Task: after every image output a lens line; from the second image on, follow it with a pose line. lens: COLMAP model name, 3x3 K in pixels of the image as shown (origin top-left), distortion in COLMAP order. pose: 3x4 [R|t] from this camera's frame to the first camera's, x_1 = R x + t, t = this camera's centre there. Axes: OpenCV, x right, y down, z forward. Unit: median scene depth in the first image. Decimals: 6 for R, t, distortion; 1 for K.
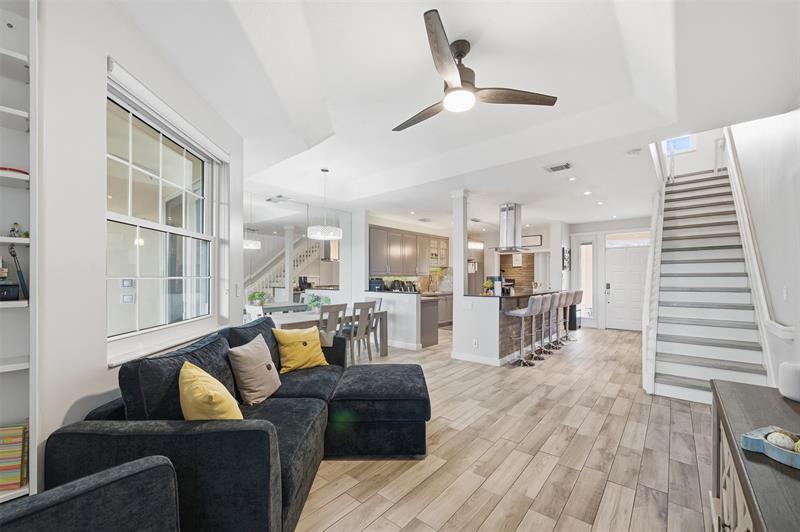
lens RADIAL K [[323.2, 0, 399.9], [0, 323.2, 277.6], [0, 0, 1]] dist [-0.000891, -0.000543]
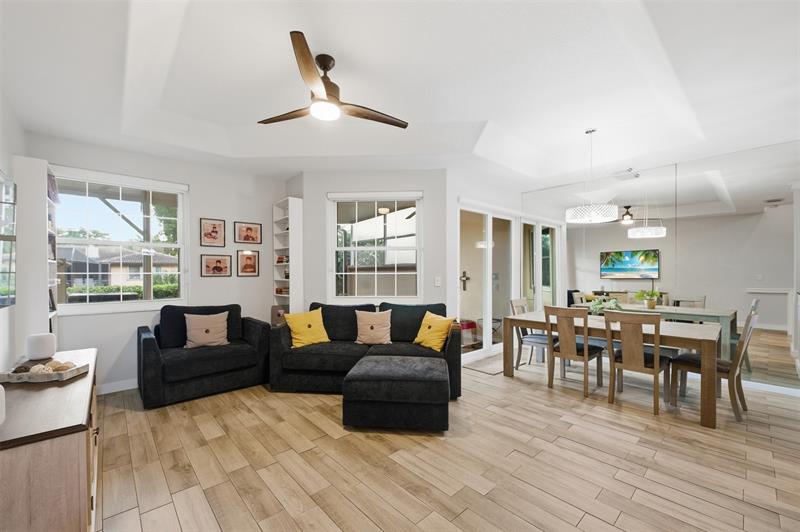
lens RADIAL K [[323.2, 0, 401.5], [0, 323.2, 271.6], [0, 0, 1]] dist [-0.000891, -0.000543]
pose [[-0.118168, 0.000975, -0.992993, 1.138830], [-0.001917, 0.999997, 0.001210, -0.008950], [0.992992, 0.002047, -0.118166, 1.264833]]
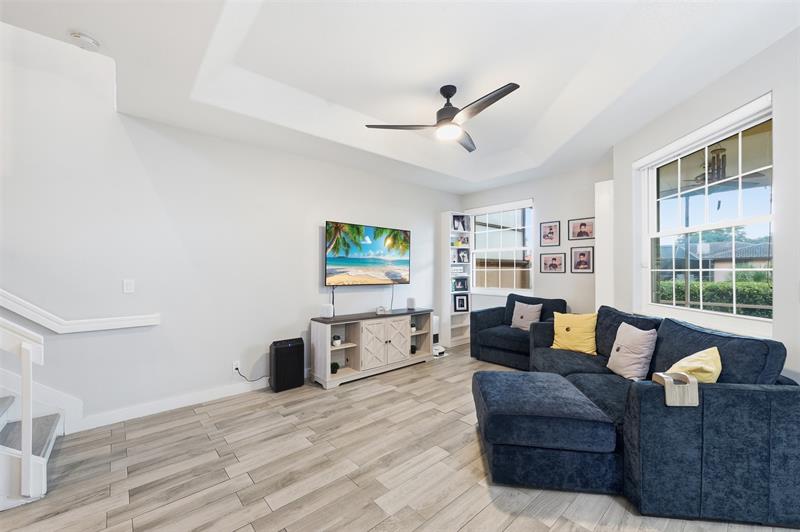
lens RADIAL K [[323.2, 0, 401.9], [0, 323.2, 265.5], [0, 0, 1]] dist [-0.000891, -0.000543]
pose [[-0.990999, 0.005429, 0.133761, 0.180572], [0.004113, 0.999940, -0.010115, -0.005581], [-0.133808, -0.009474, -0.990962, 2.102421]]
